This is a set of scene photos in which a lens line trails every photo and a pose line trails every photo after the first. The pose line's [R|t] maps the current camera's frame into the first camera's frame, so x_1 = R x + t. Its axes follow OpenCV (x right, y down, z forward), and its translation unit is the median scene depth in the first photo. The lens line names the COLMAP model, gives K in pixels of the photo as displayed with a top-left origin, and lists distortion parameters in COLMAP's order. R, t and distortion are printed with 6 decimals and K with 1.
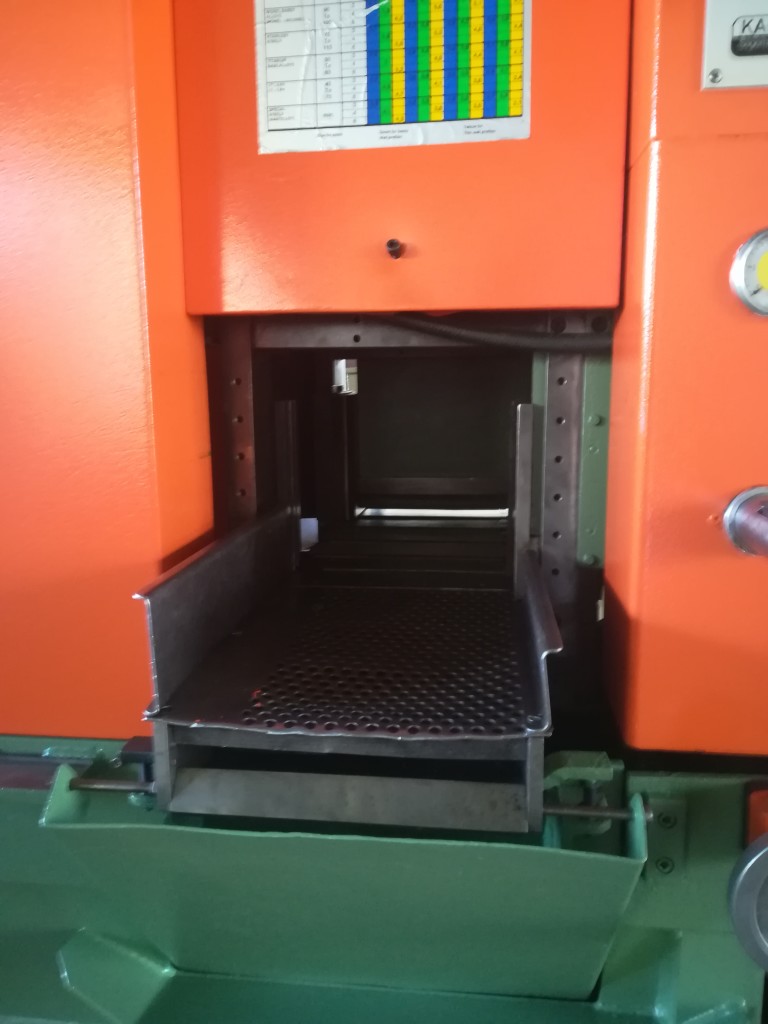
lens RADIAL K [[780.0, 0, 387.3], [0, 780.0, 516.0], [0, 0, 1]] dist [-0.008611, -0.003873]
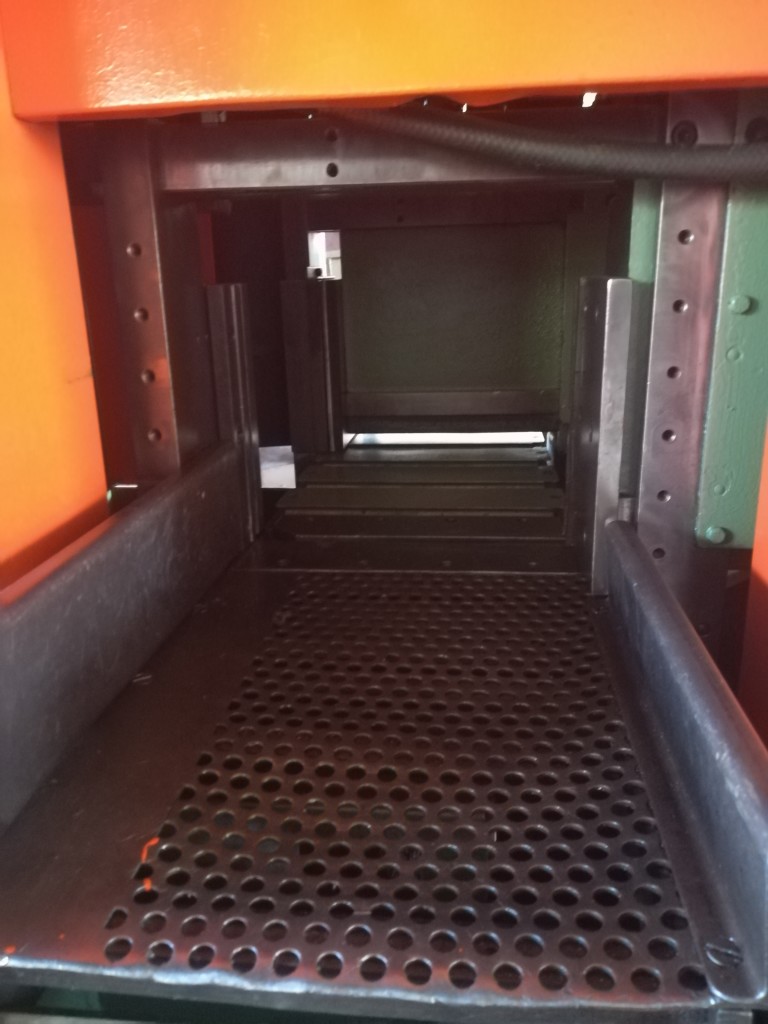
lens RADIAL K [[780.0, 0, 375.9], [0, 780.0, 504.9], [0, 0, 1]] dist [-0.008611, -0.003873]
pose [[0.999837, -0.016512, -0.007314, -0.007060], [0.017215, 0.993804, 0.109808, -0.040765], [0.005456, -0.109916, 0.993926, 0.390204]]
